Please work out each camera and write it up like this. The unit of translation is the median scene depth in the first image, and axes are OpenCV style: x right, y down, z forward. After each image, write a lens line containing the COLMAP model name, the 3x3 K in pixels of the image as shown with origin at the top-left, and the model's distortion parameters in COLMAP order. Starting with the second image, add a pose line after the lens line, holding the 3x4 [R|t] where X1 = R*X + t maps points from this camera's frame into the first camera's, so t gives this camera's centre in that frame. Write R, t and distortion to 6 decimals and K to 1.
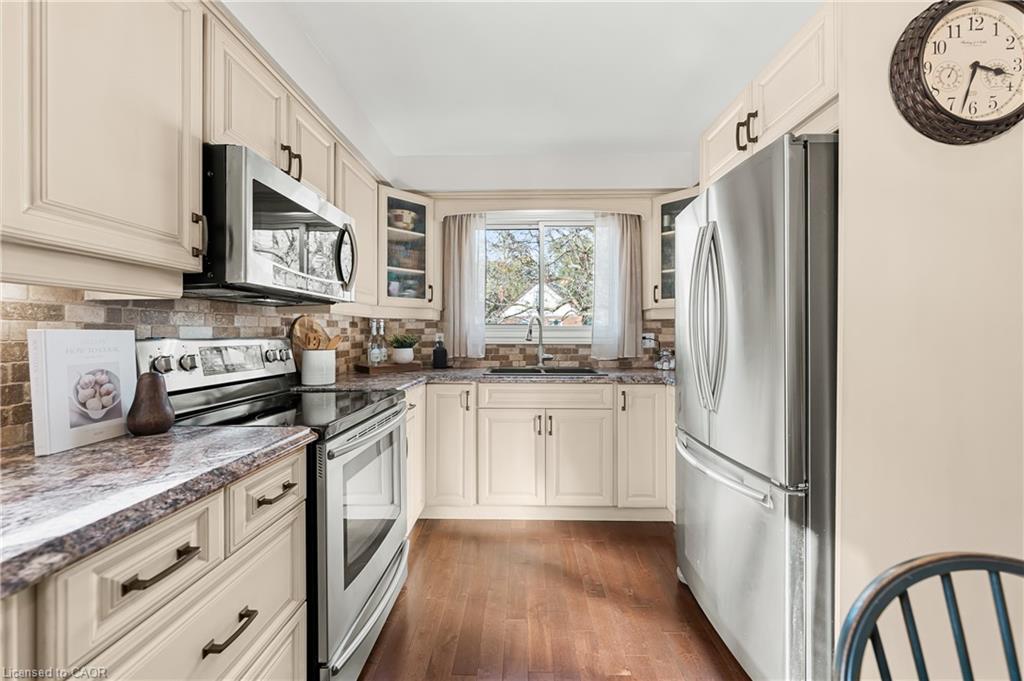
lens RADIAL K [[380.9, 0, 512.6], [0, 380.9, 331.7], [0, 0, 1]] dist [0.001272, -0.000414]
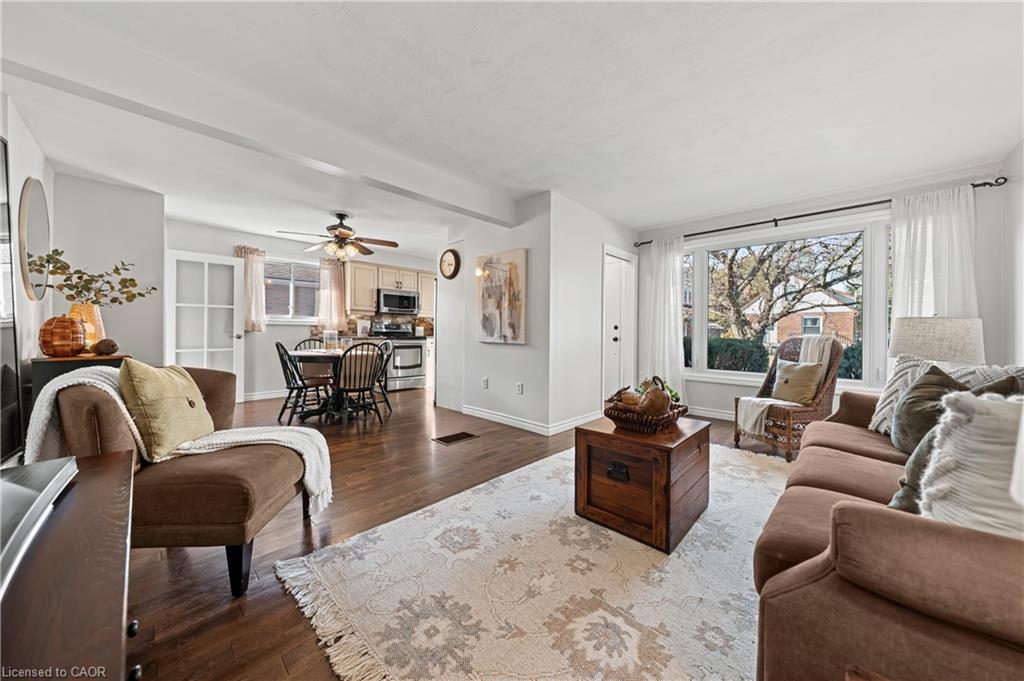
lens RADIAL K [[353.1, 0, 511.8], [0, 353.1, 330.2], [0, 0, 1]] dist [0.002501, -0.000681]
pose [[0.736891, 0.004084, -0.675999, 1.827122], [-0.004803, 0.999988, 0.000805, 0.055577], [0.675994, 0.002654, 0.736902, -0.675939]]
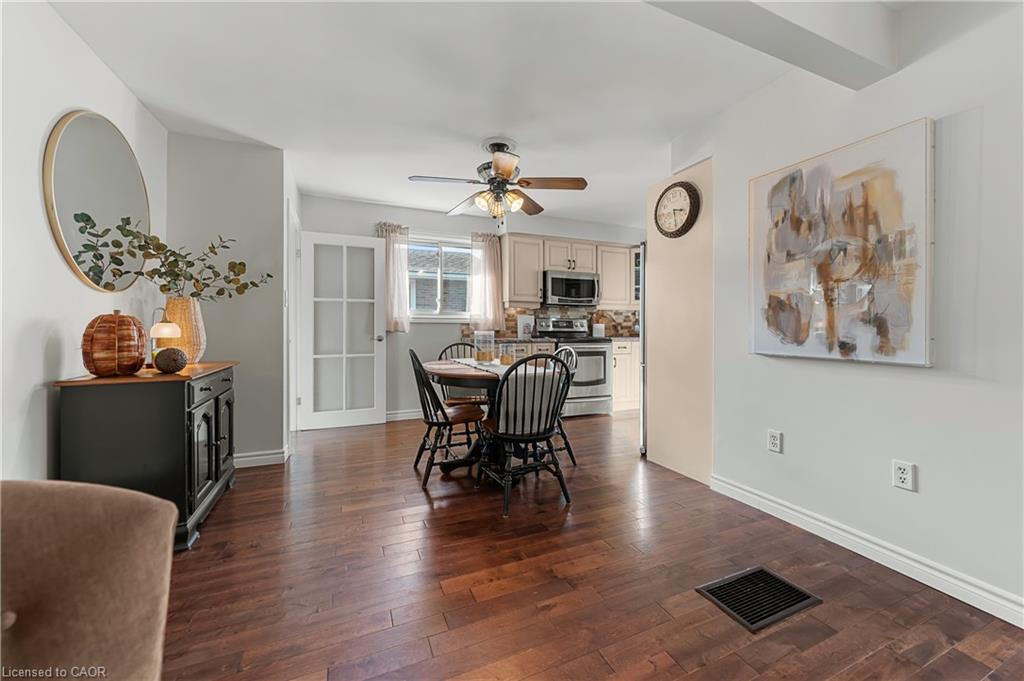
lens RADIAL K [[380.9, 0, 520.4], [0, 380.9, 326.7], [0, 0, 1]] dist [0.001272, -0.000414]
pose [[0.431035, -0.000811, -0.902335, 1.185760], [0.002325, 0.999997, 0.000212, 0.049300], [0.902332, -0.002189, 0.431036, -0.434278]]
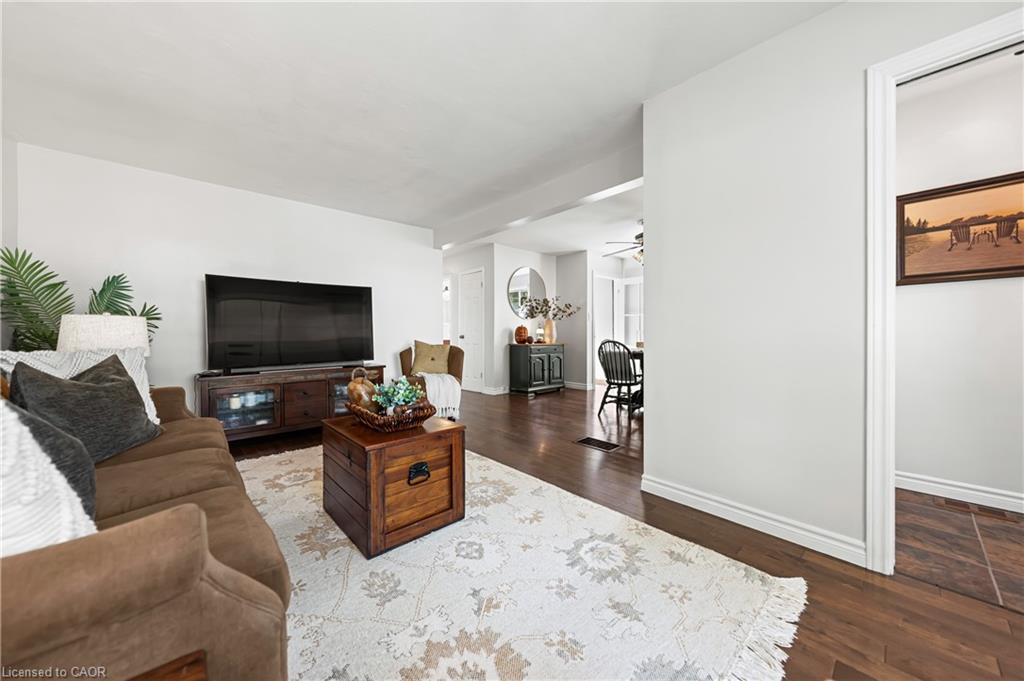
lens RADIAL K [[353.1, 0, 511.9], [0, 353.1, 336.2], [0, 0, 1]] dist [0.002501, -0.000681]
pose [[-0.716192, 0.007010, -0.697868, 1.850092], [0.005432, 0.999975, 0.004469, 0.076679], [0.697882, -0.000590, -0.716212, 0.733143]]
